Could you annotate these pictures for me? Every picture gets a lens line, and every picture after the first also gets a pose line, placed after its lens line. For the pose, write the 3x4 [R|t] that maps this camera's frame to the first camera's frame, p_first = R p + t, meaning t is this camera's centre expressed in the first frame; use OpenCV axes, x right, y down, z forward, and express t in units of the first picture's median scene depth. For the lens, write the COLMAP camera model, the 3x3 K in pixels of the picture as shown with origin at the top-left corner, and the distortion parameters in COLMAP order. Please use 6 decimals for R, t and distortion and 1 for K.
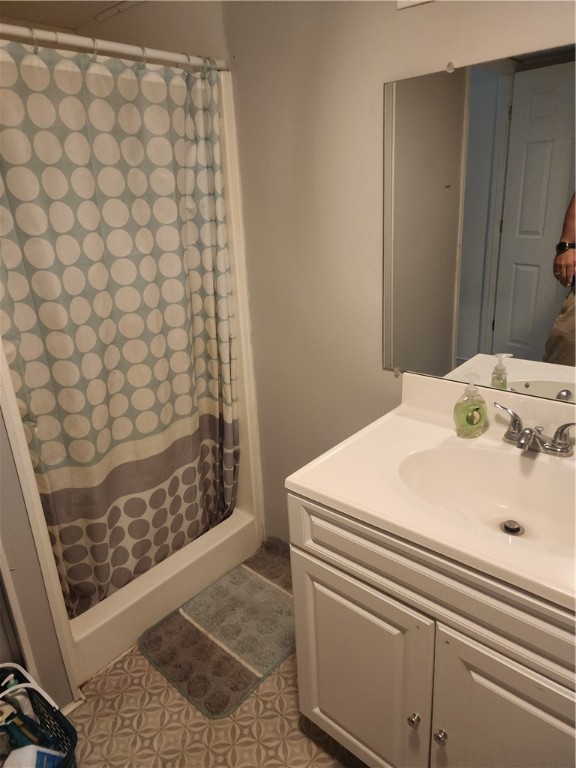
lens RADIAL K [[521.2, 0, 287.8], [0, 521.2, 383.5], [0, 0, 1]] dist [-0.006997, -0.009065]
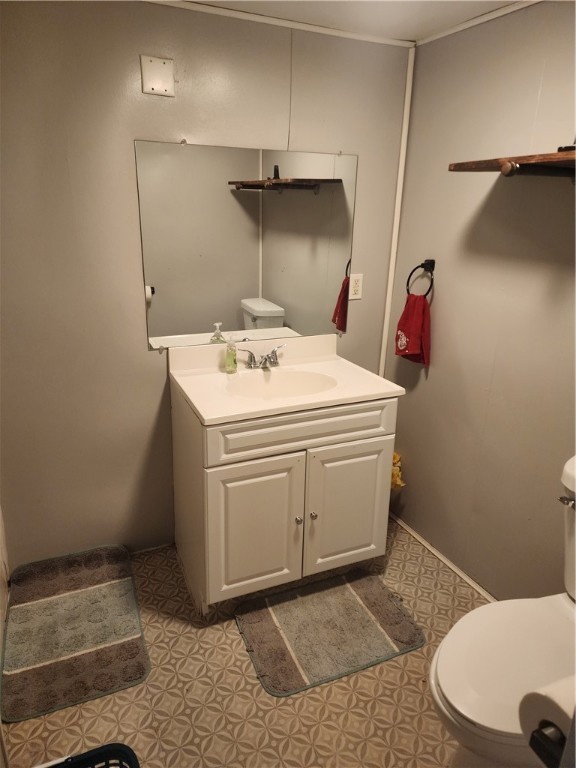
lens RADIAL K [[521.2, 0, 286.8], [0, 521.2, 382.3], [0, 0, 1]] dist [-0.006997, -0.009065]
pose [[0.411820, -0.240970, 0.878828, -0.876246], [0.279084, 0.951414, 0.130093, -0.029931], [-0.867477, 0.191692, 0.459062, 0.091096]]
